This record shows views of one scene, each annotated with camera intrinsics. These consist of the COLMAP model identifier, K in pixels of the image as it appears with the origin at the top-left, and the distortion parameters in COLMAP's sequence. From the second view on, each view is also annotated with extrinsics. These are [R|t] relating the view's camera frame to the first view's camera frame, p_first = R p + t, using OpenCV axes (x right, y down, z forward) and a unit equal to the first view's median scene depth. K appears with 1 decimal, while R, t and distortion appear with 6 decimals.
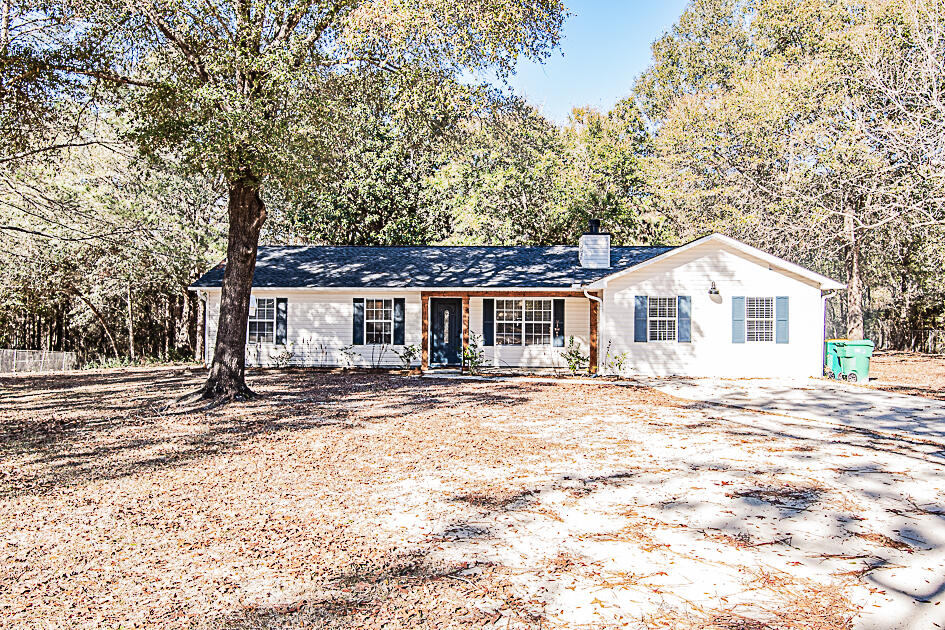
lens RADIAL K [[670.6, 0, 472.5], [0, 670.6, 315.0], [0, 0, 1]] dist [0.001399, -0.000117]
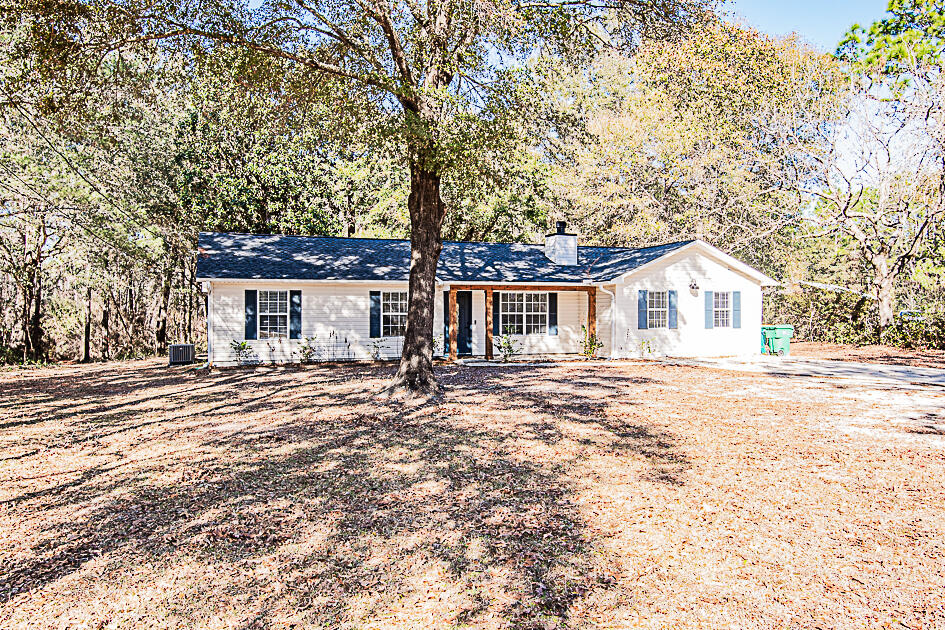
lens RADIAL K [[670.6, 0, 472.5], [0, 670.6, 315.0], [0, 0, 1]] dist [0.001399, -0.000117]
pose [[0.925230, -0.010092, 0.379272, -0.419047], [0.005118, 0.999887, 0.014119, -0.002803], [-0.379372, -0.011122, 0.925178, 0.016418]]
